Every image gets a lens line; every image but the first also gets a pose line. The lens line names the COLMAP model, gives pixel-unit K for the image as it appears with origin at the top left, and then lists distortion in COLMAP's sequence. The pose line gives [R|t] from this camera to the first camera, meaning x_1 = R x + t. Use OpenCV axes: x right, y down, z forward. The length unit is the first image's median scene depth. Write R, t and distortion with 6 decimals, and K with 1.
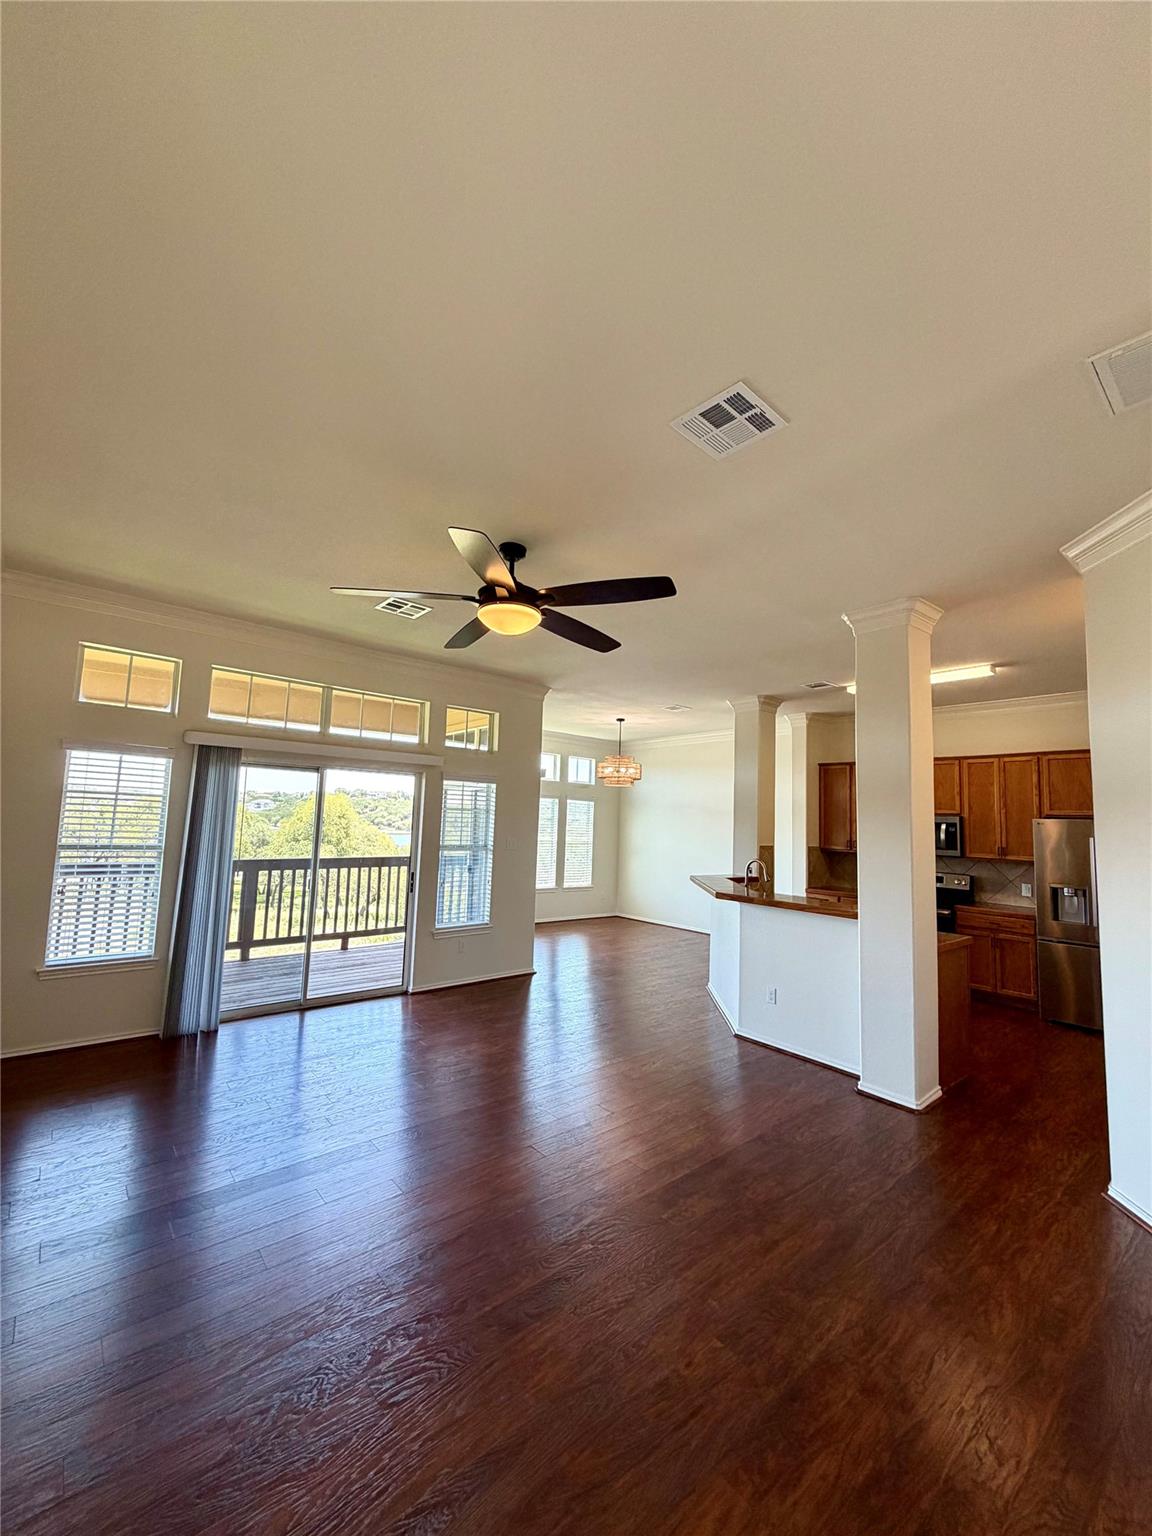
lens RADIAL K [[619.5, 0, 576.0], [0, 619.5, 768.0], [0, 0, 1]] dist [0.000522, 0.000226]
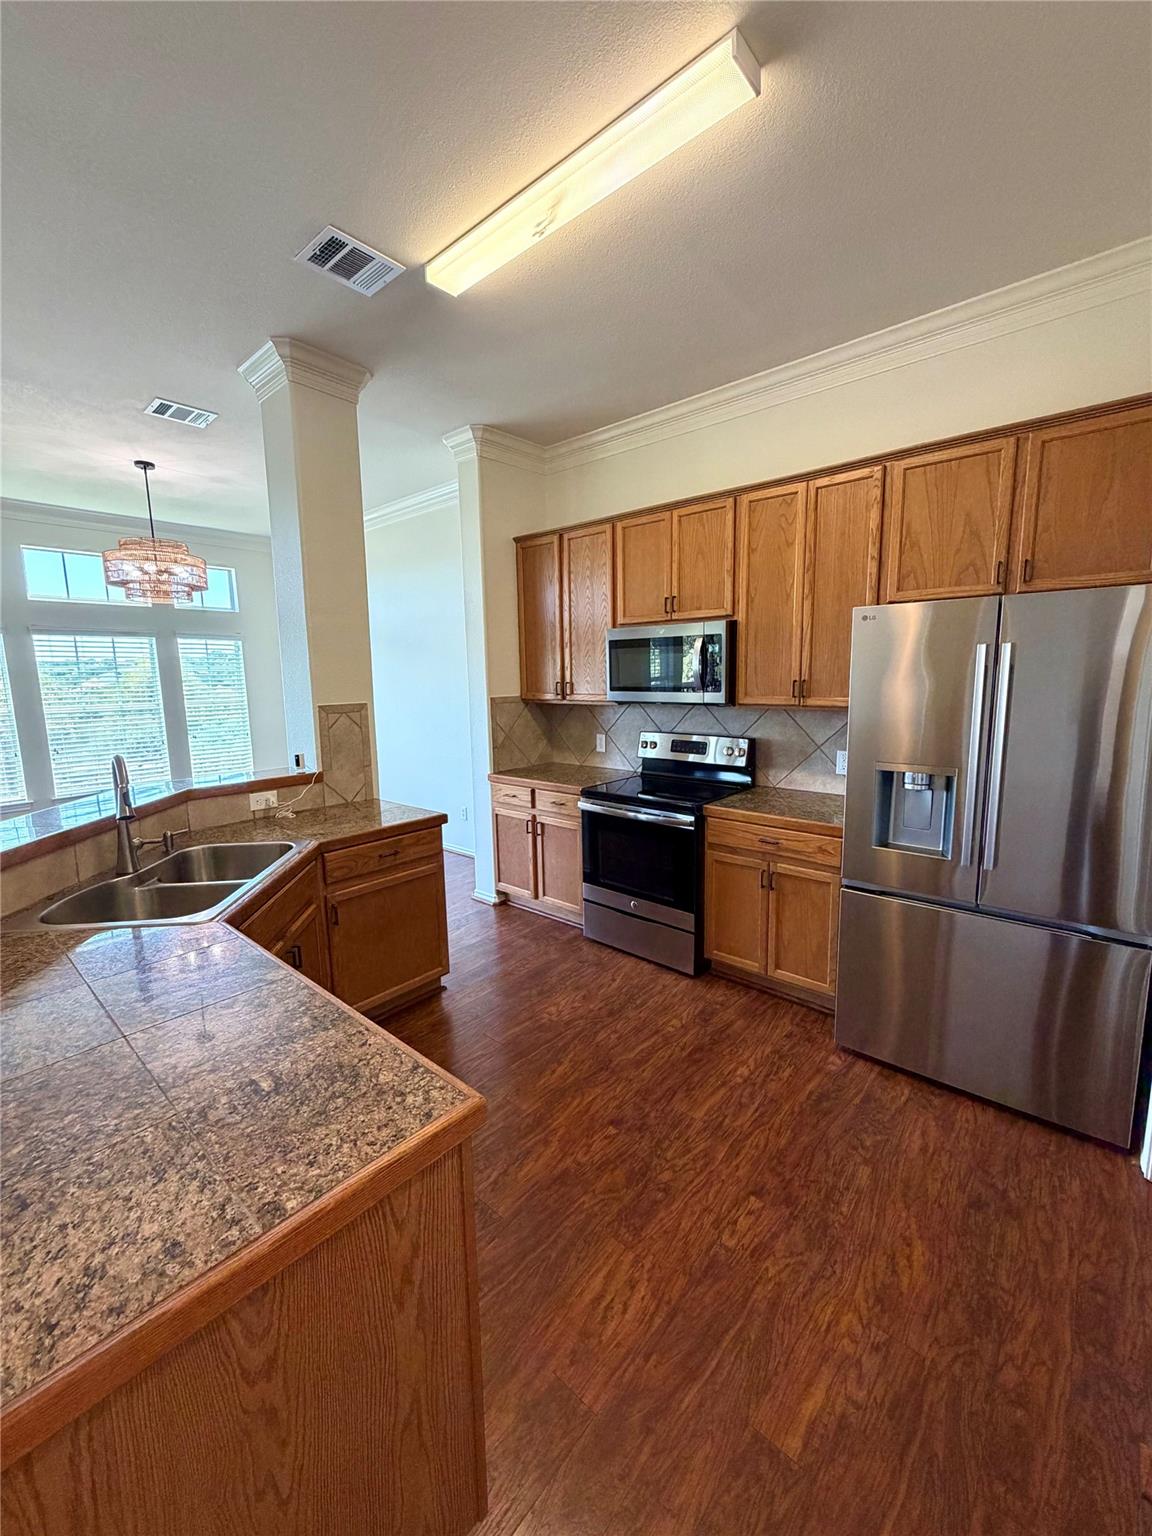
lens RADIAL K [[619.5, 0, 576.0], [0, 619.5, 768.0], [0, 0, 1]] dist [0.000522, 0.000226]
pose [[0.986825, -0.073219, 0.144277, 0.421833], [0.036488, 0.969482, 0.242434, 0.067960], [-0.157625, -0.233975, 0.959380, 0.527704]]
